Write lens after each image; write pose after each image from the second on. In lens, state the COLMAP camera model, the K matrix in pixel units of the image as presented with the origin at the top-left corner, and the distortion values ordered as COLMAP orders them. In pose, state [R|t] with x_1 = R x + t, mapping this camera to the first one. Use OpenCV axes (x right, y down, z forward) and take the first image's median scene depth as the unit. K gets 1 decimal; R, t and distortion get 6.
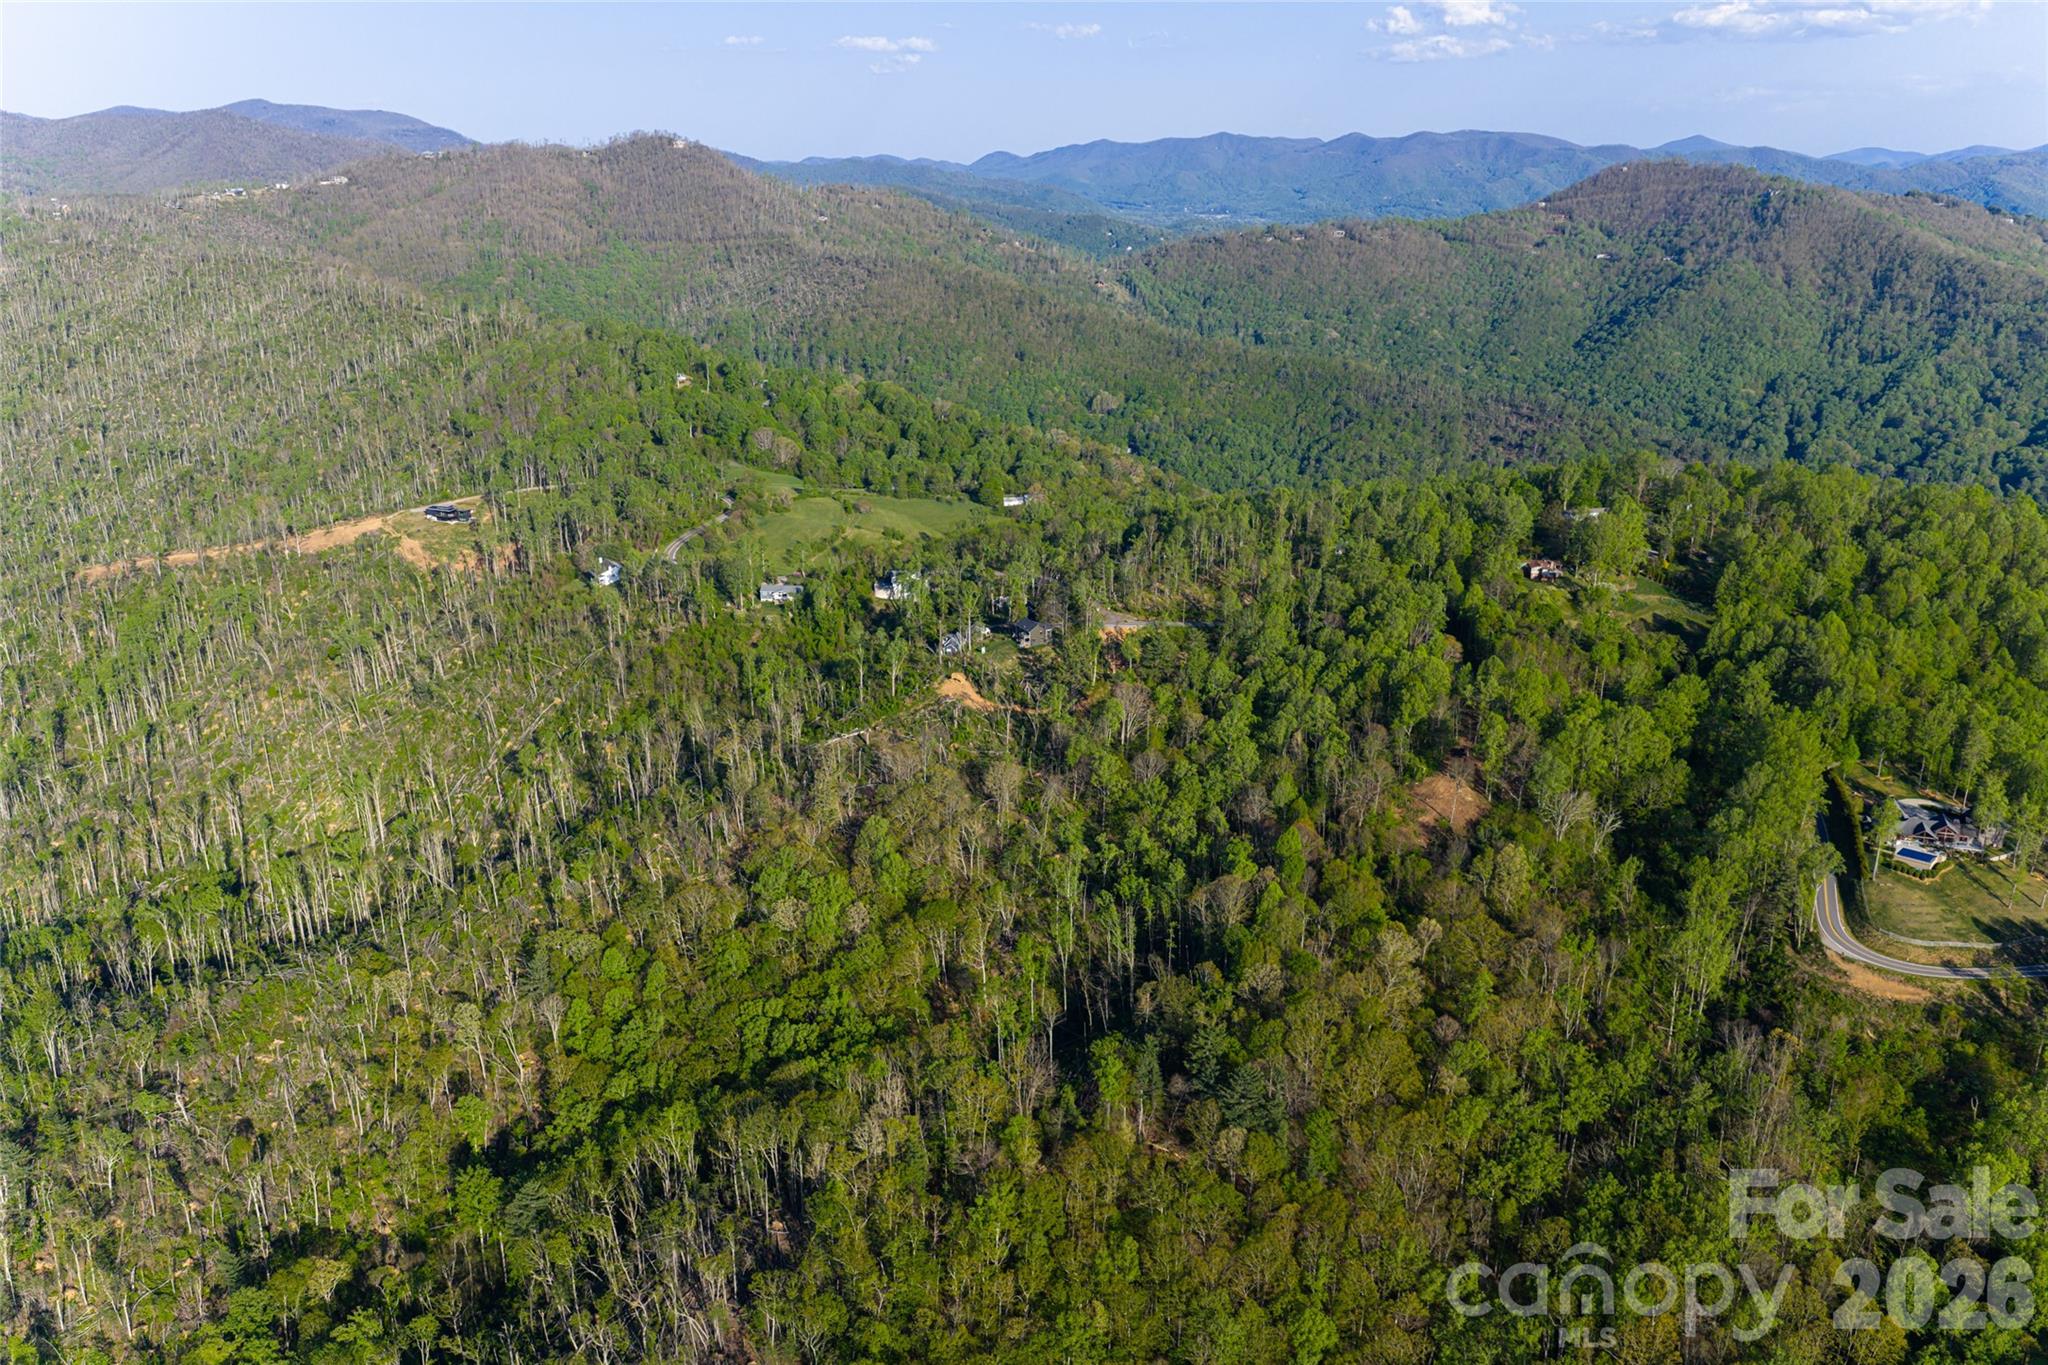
lens RADIAL K [[1722.1, 0, 1024.0], [0, 1722.1, 682.5], [0, 0, 1]] dist [0.003682, -0.004344]
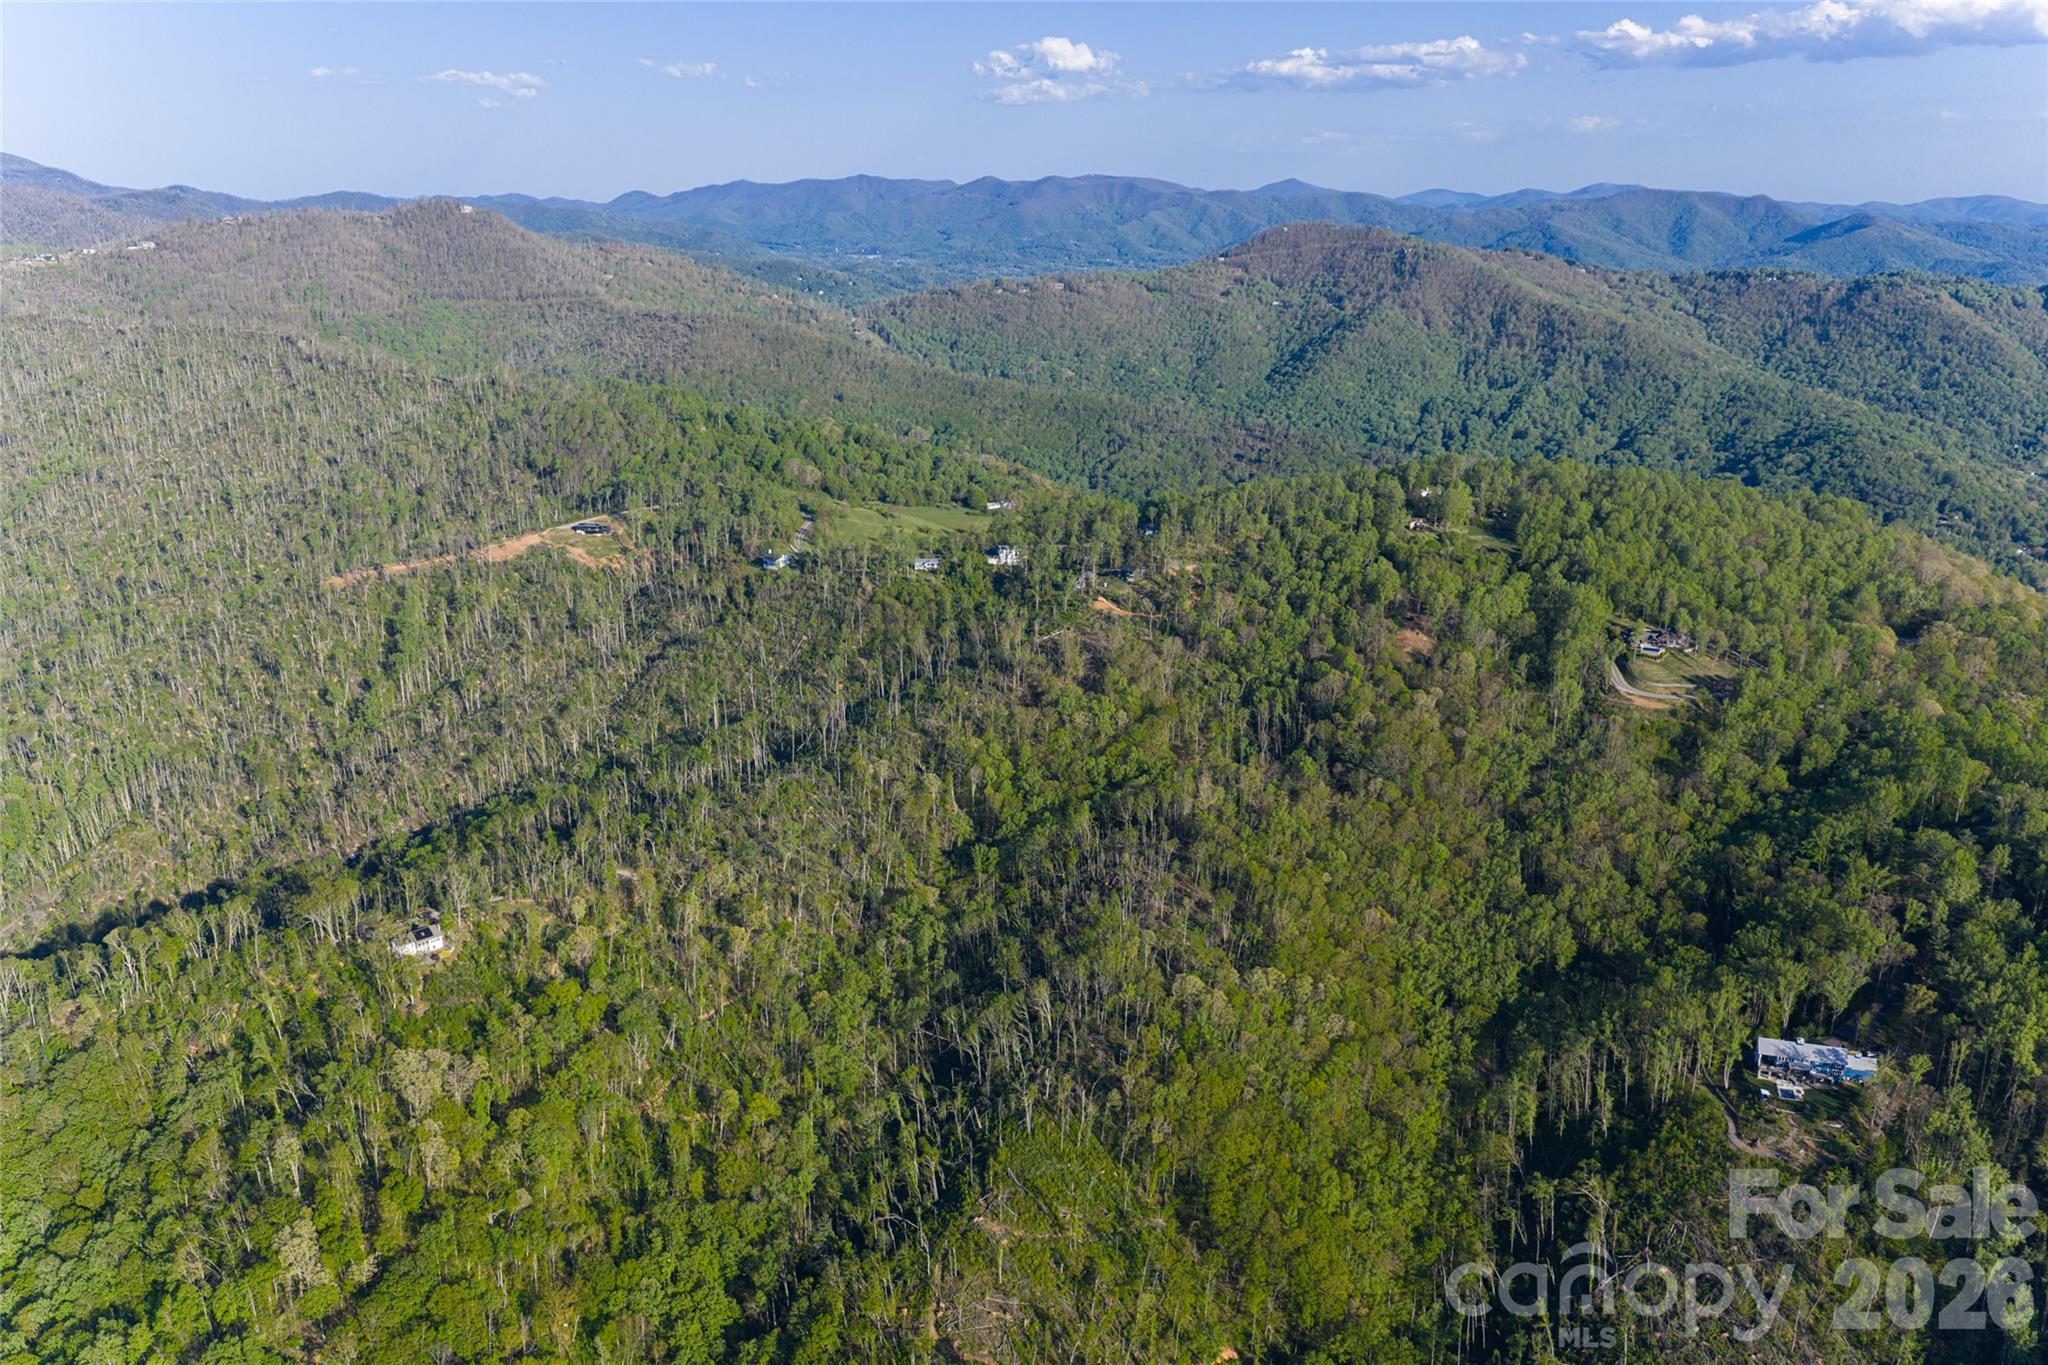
lens RADIAL K [[1761.0, 0, 1024.0], [0, 1761.0, 682.5], [0, 0, 1]] dist [0.021048, -0.040067]
pose [[0.974858, -0.056858, 0.215451, -0.143557], [0.061618, 0.997980, -0.015435, 0.029340], [-0.214138, 0.028322, 0.976393, -0.188789]]
